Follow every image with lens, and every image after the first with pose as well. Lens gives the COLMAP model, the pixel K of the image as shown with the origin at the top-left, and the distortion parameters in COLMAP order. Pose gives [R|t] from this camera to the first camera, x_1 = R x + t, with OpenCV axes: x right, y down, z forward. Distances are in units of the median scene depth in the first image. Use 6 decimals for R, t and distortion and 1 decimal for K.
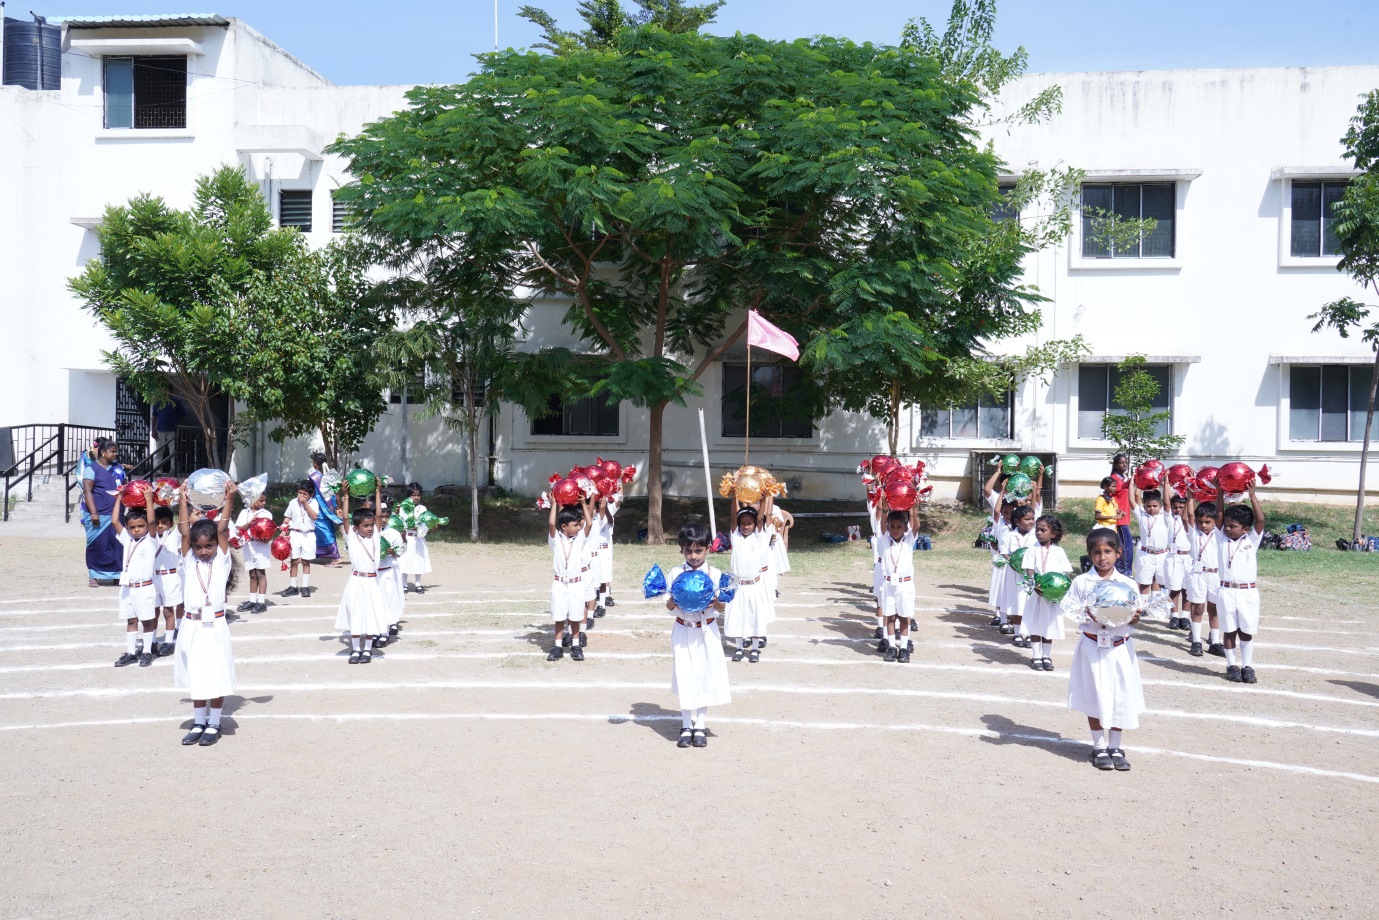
lens RADIAL K [[1166.2, 0, 663.2], [0, 1166.2, 451.0], [0, 0, 1]] dist [0.006978, 0.003158]
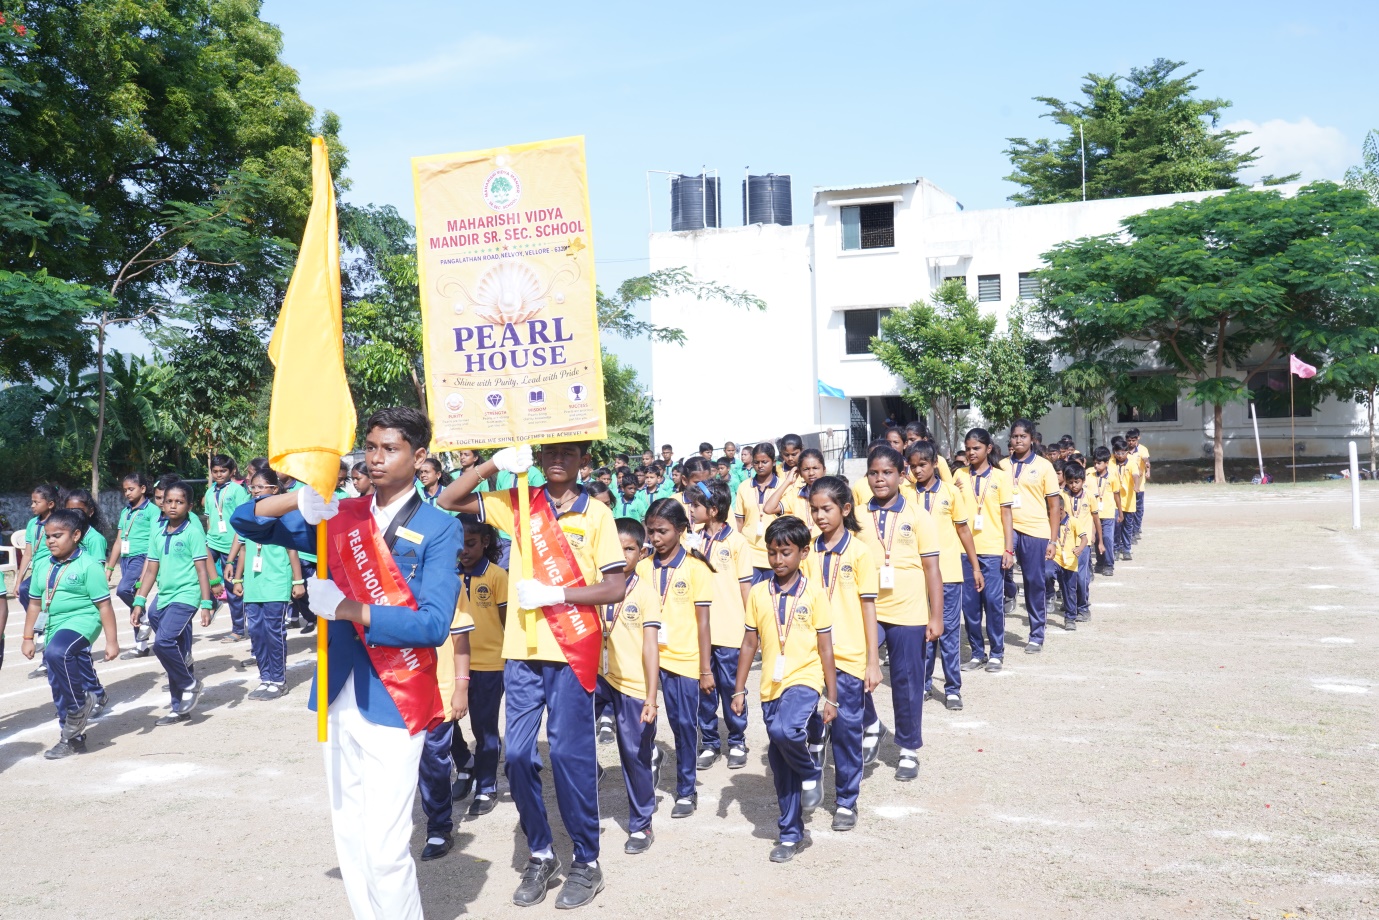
lens RADIAL K [[1420.3, 0, 712.4], [0, 1420.3, 454.7], [0, 0, 1]] dist [0.029936, 0.000000]
pose [[0.973132, -0.041269, -0.226520, -0.227168], [0.043619, 0.999034, 0.005379, -0.006135], [0.226079, -0.015115, 0.973992, -1.060796]]
